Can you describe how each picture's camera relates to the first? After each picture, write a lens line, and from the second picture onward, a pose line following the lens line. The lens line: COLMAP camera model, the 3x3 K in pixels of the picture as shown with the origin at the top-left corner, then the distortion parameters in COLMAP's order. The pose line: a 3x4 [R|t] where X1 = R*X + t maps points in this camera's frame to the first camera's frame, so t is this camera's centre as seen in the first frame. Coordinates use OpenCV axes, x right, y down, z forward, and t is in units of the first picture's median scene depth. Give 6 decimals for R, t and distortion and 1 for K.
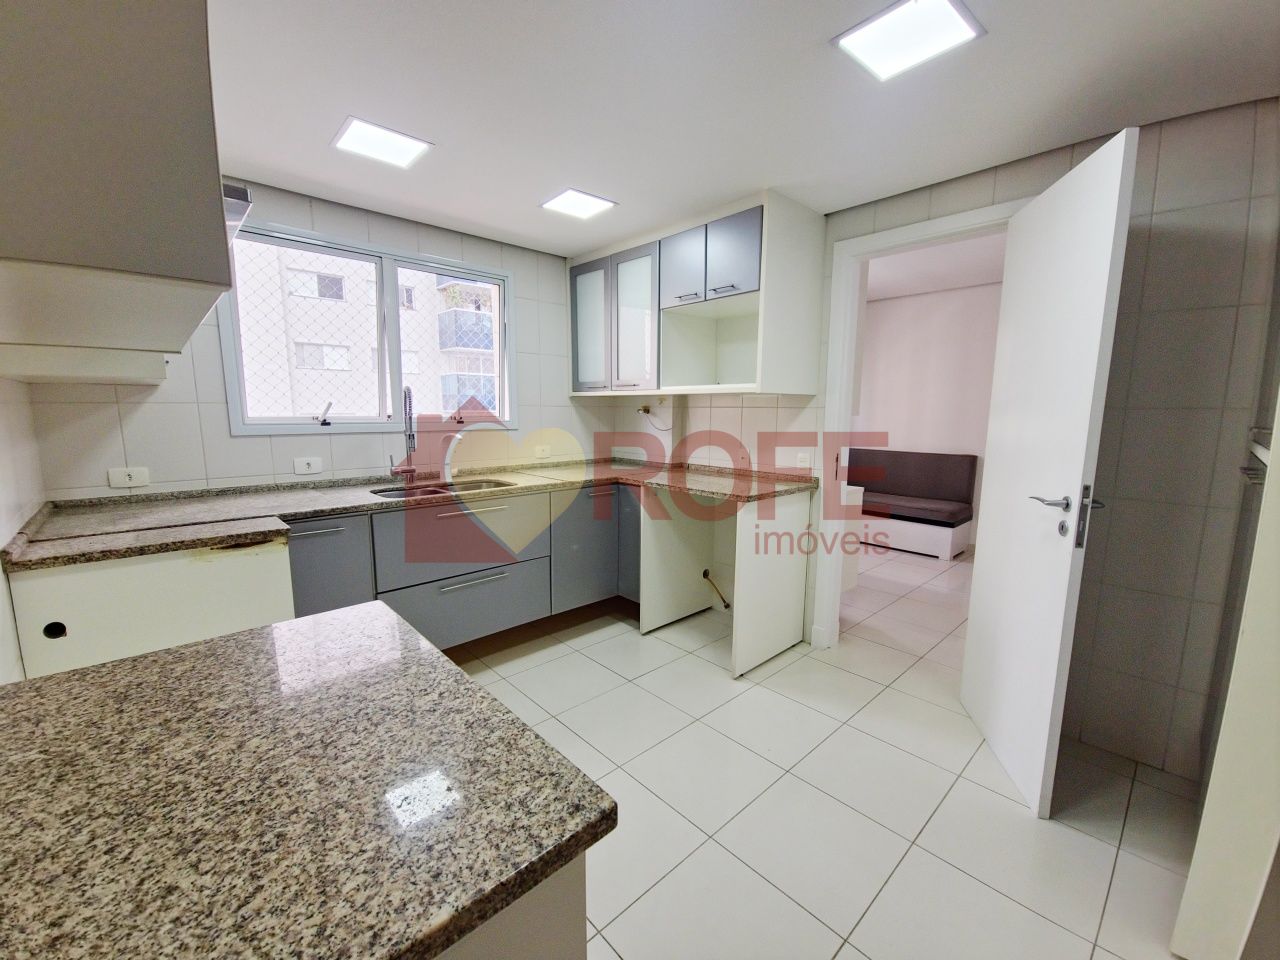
lens RADIAL K [[522.8, 0, 648.2], [0, 522.8, 483.3], [0, 0, 1]] dist [0.010443, -0.007025]
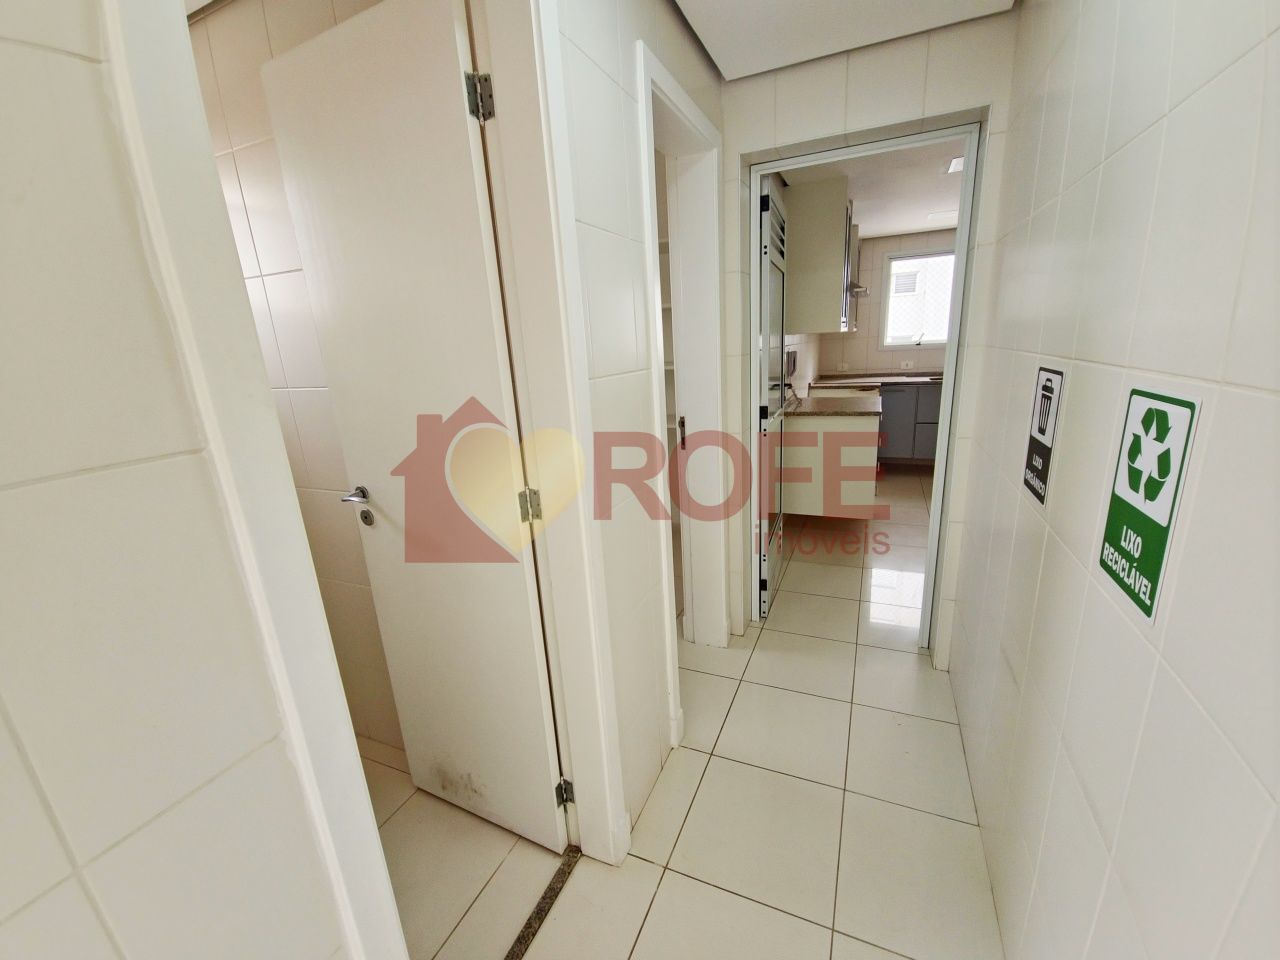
lens RADIAL K [[522.8, 0, 648.2], [0, 522.8, 483.3], [0, 0, 1]] dist [0.010443, -0.007025]
pose [[0.397746, 0.214004, -0.892188, 1.179028], [-0.077430, 0.976778, 0.199775, 0.112986], [0.914222, -0.010377, 0.405080, -1.037917]]
